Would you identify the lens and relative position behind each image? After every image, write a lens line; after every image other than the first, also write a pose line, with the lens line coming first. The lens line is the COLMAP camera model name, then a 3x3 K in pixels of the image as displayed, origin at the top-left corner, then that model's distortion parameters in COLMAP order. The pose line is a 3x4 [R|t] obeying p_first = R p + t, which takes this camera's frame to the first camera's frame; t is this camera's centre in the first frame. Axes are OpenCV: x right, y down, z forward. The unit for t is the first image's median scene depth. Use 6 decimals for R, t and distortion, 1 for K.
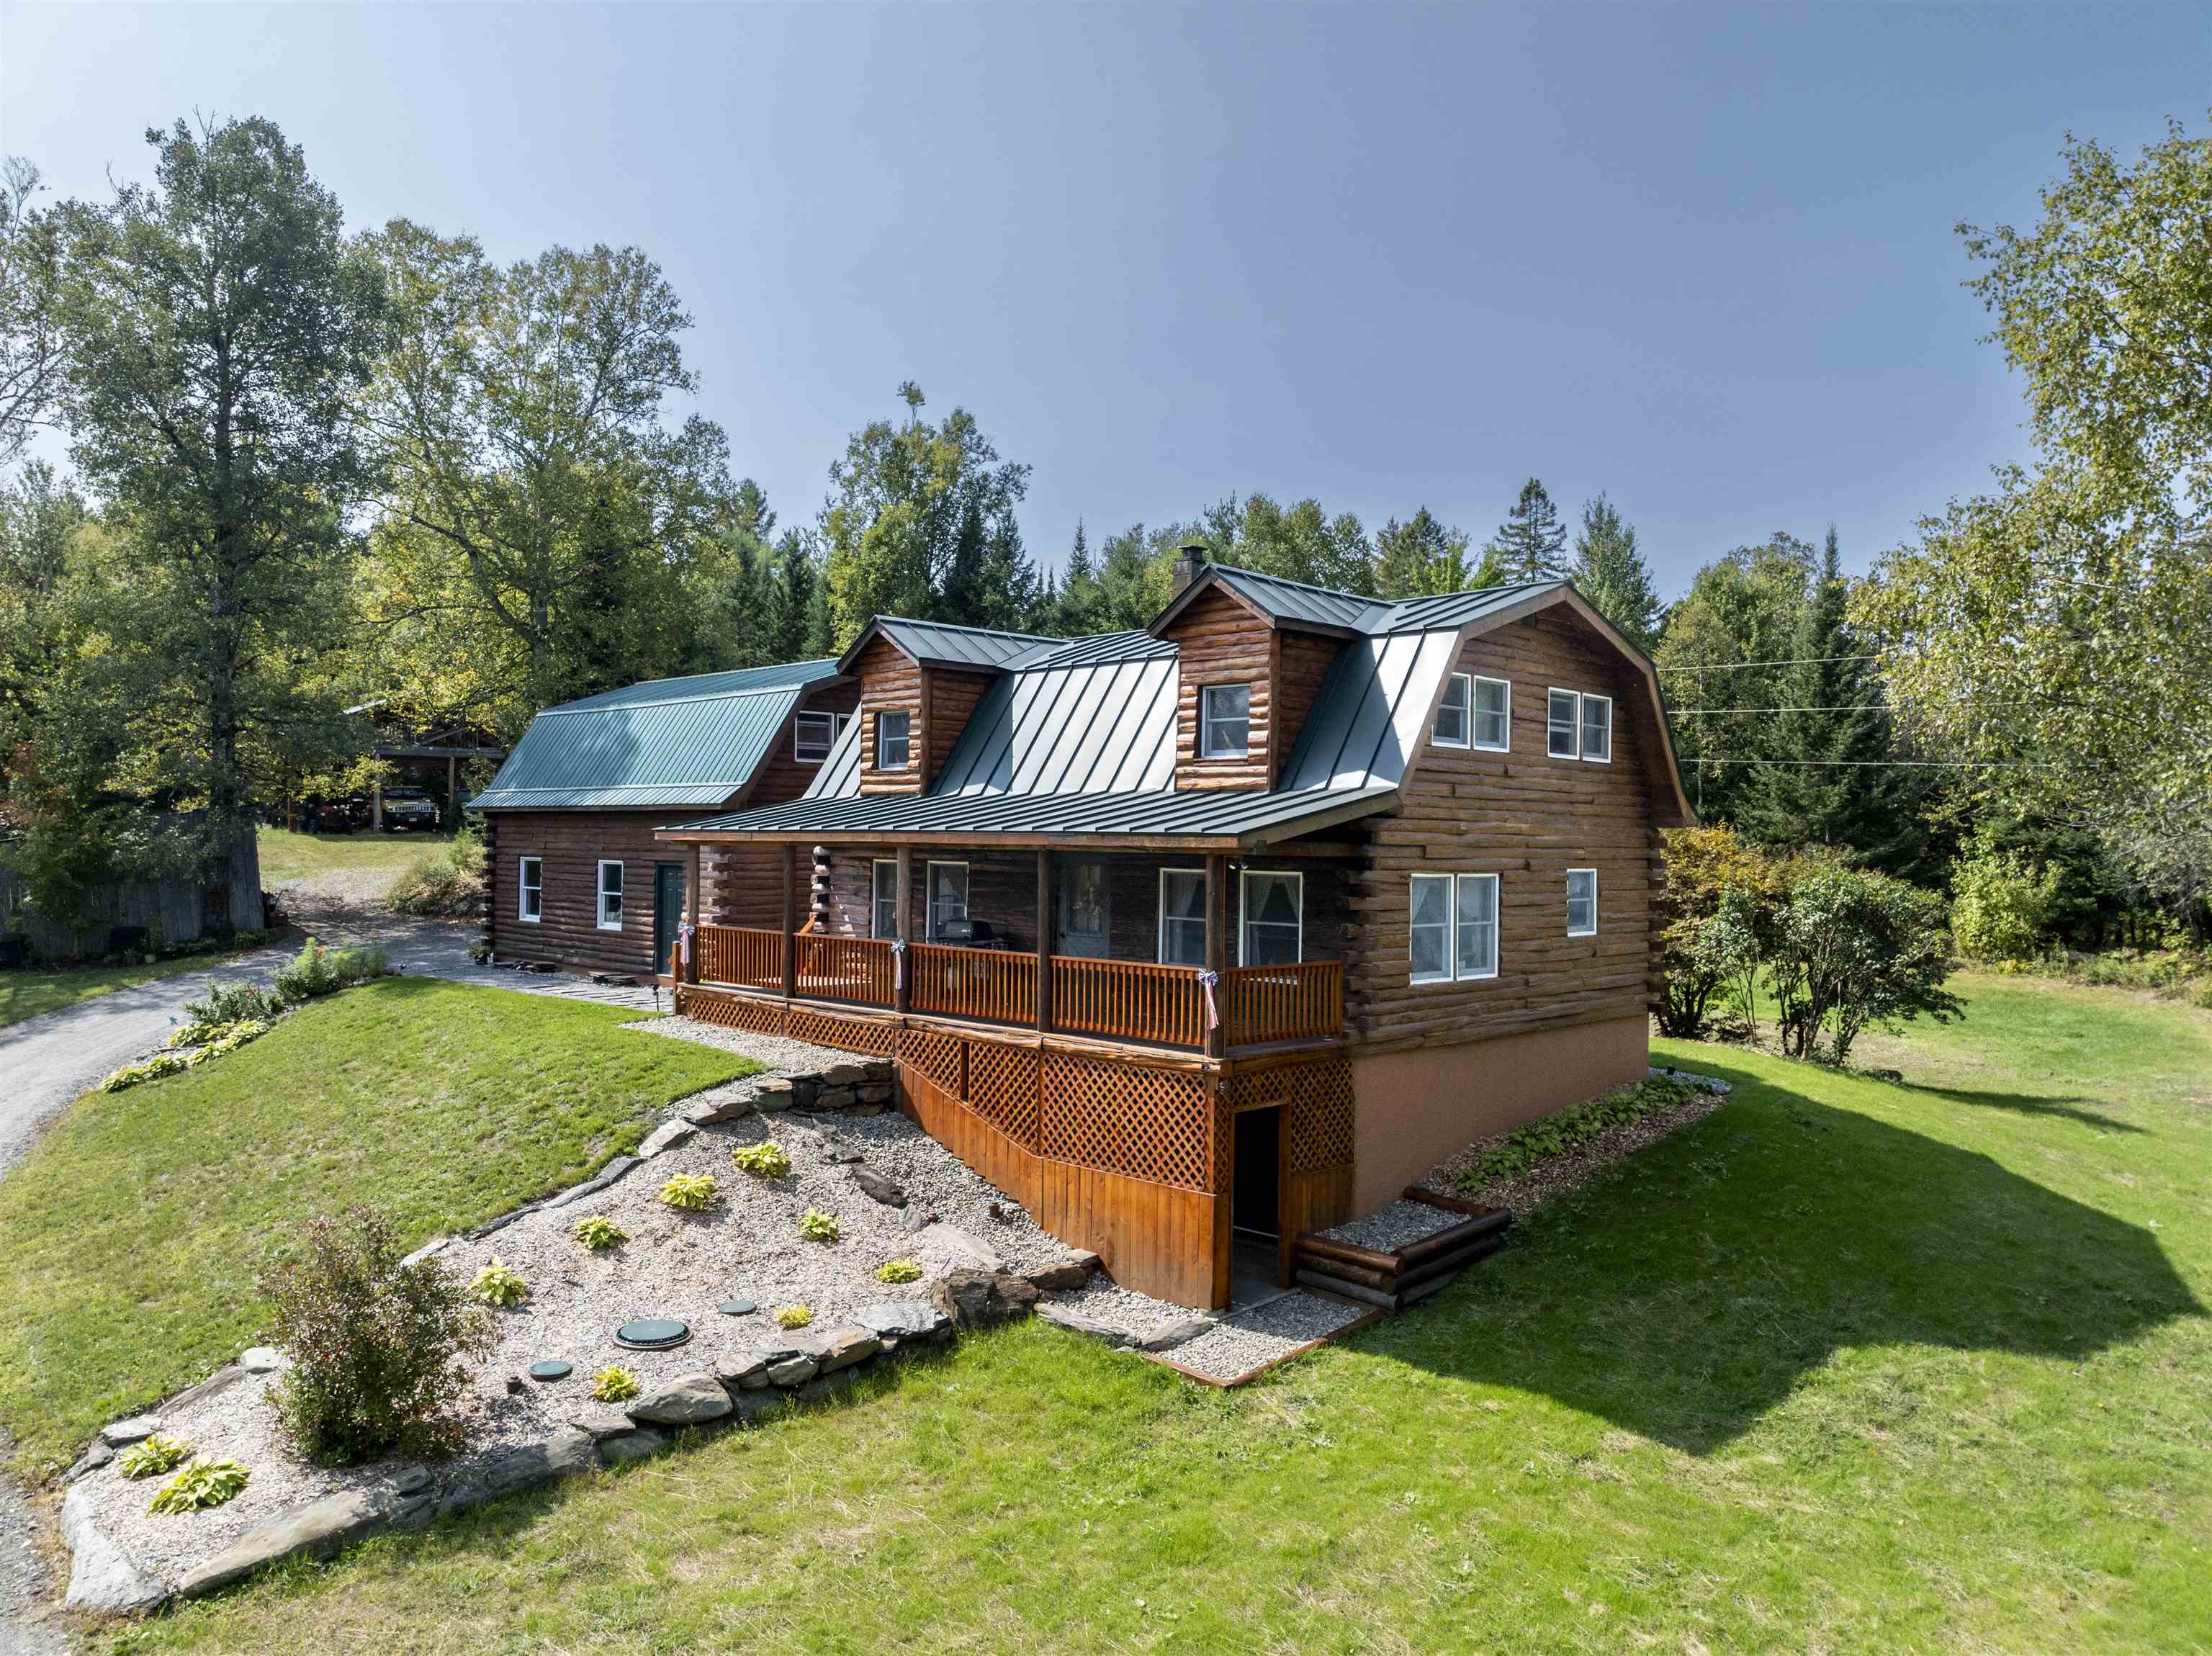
lens RADIAL K [[1542.7, 0, 1109.3], [0, 1542.7, 821.0], [0, 0, 1]] dist [-0.043765, 0.013106]
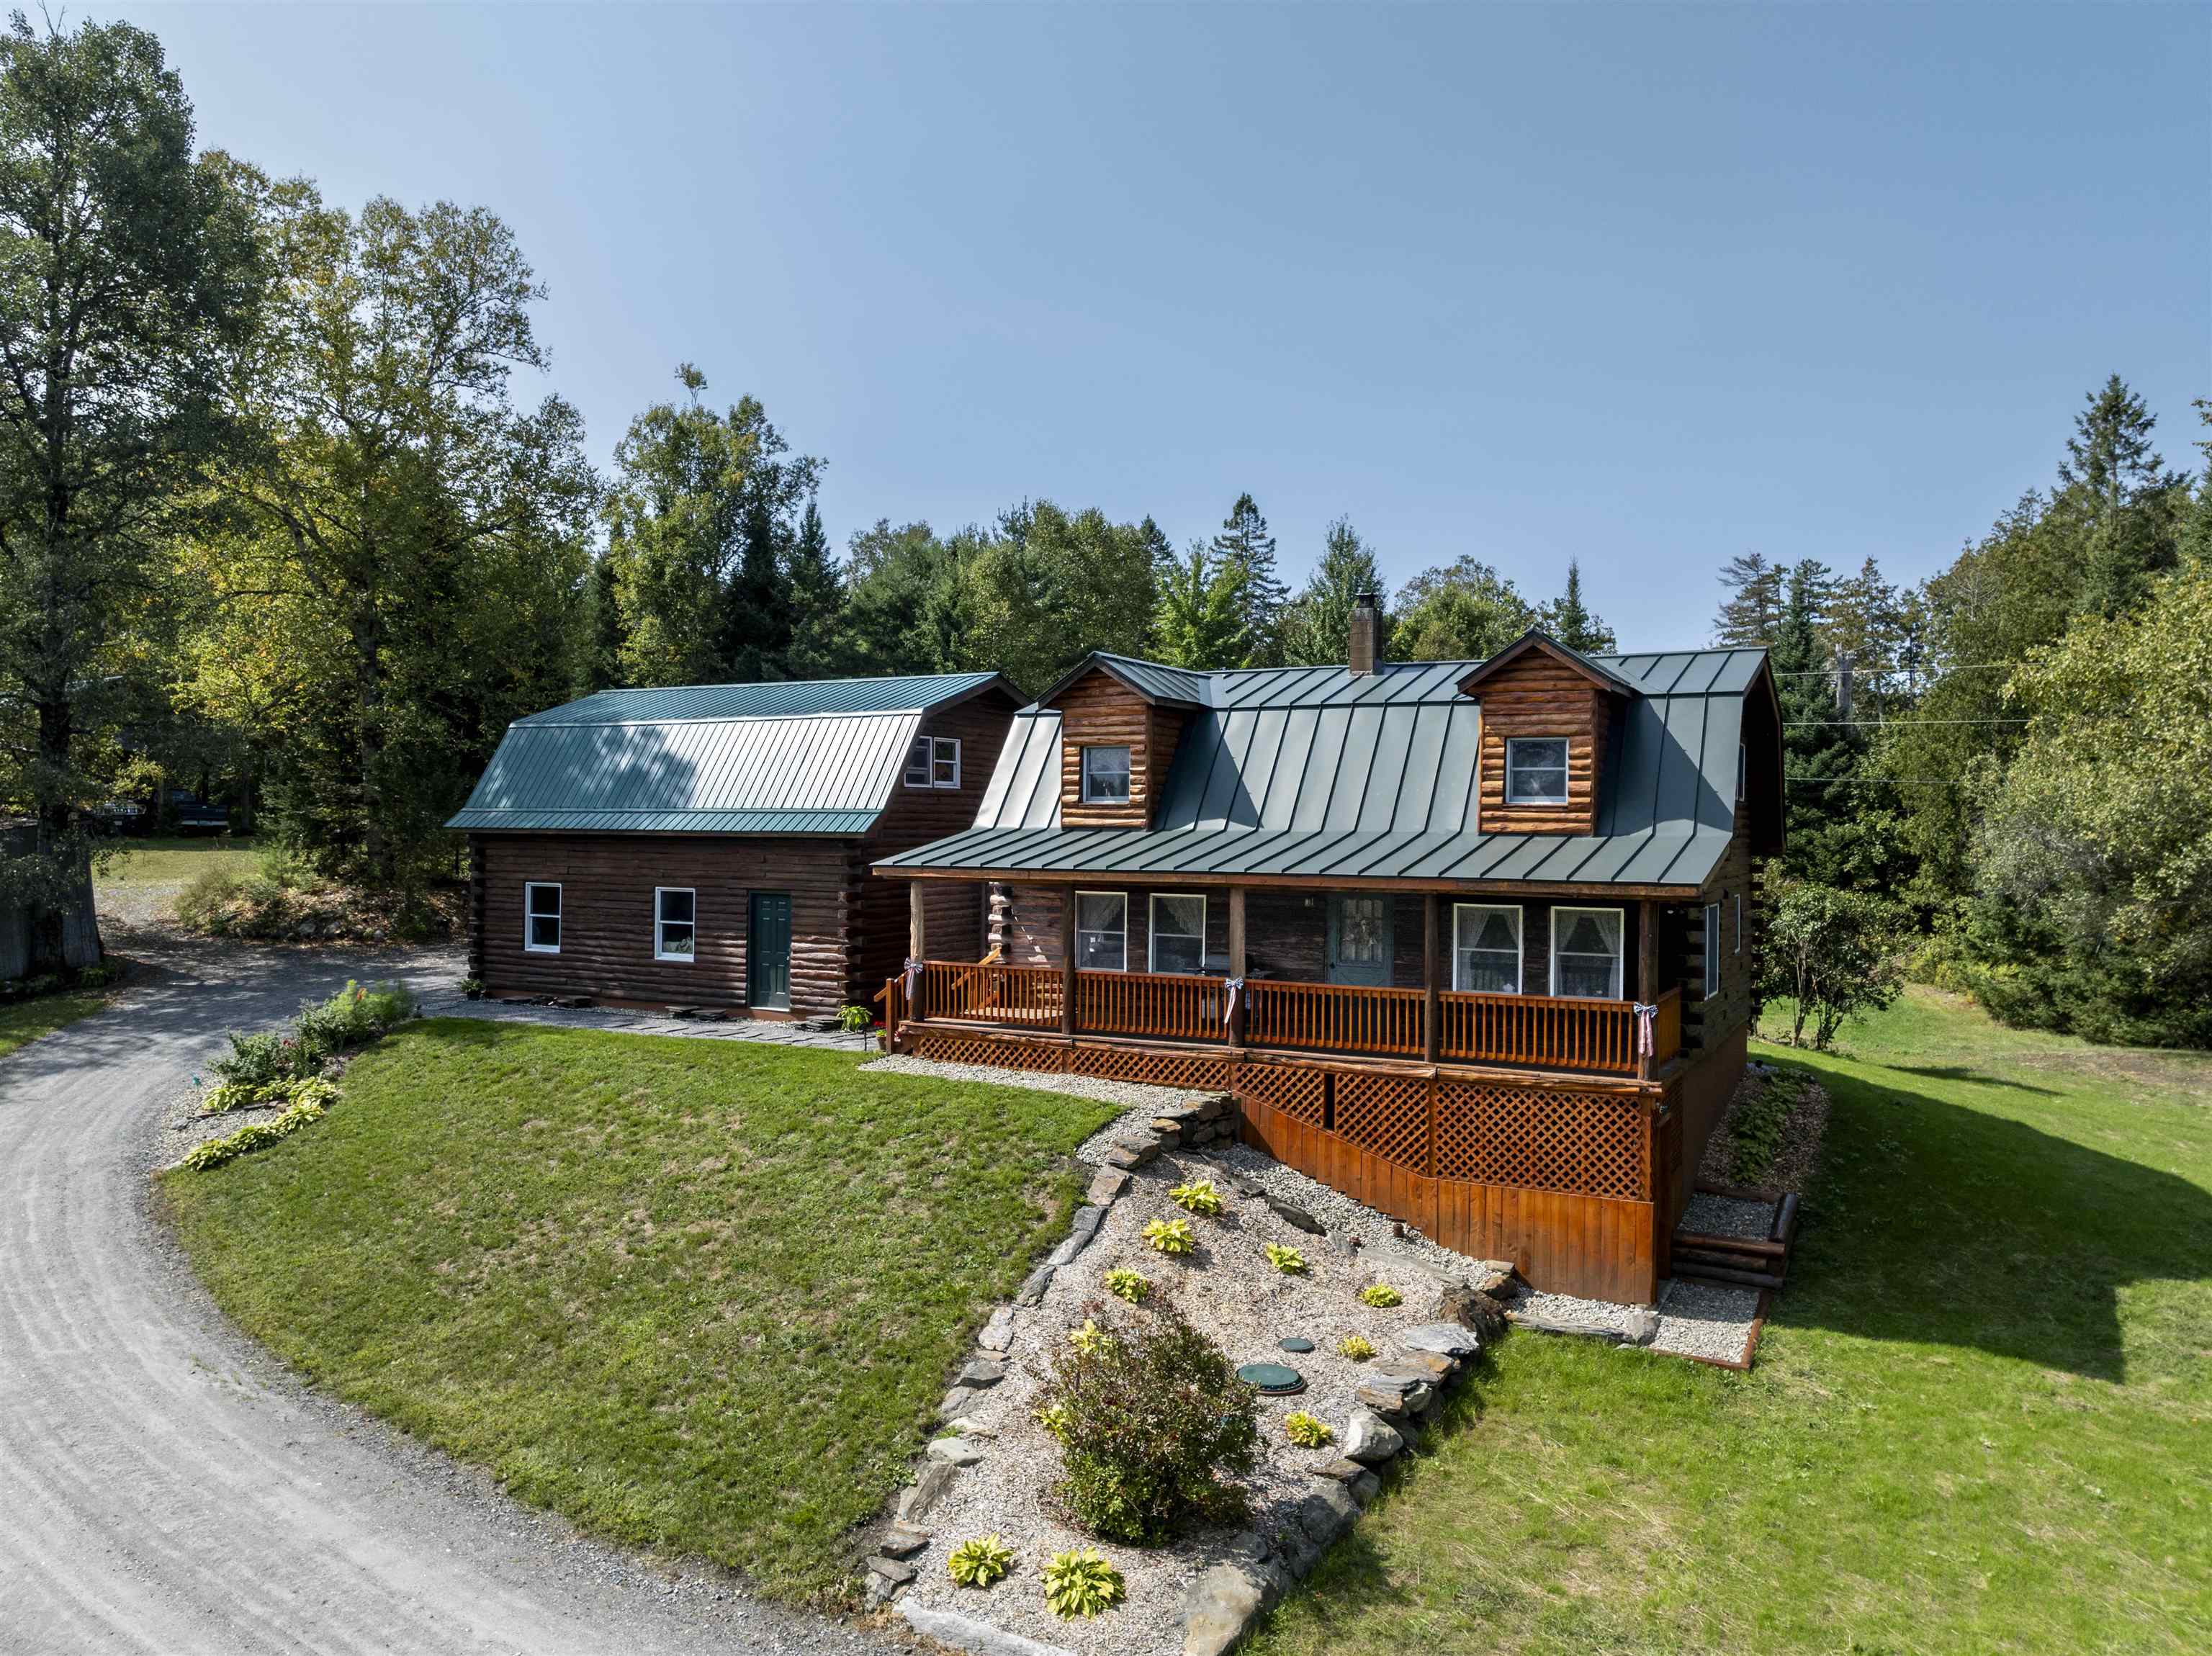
lens RADIAL K [[1542.7, 0, 1102.5], [0, 1542.7, 826.2], [0, 0, 1]] dist [-0.043765, 0.013106]
pose [[0.961560, -0.002940, 0.274578, -0.515610], [-0.000804, 0.999908, 0.013522, -0.039240], [-0.274592, -0.013223, 0.961470, 0.028732]]
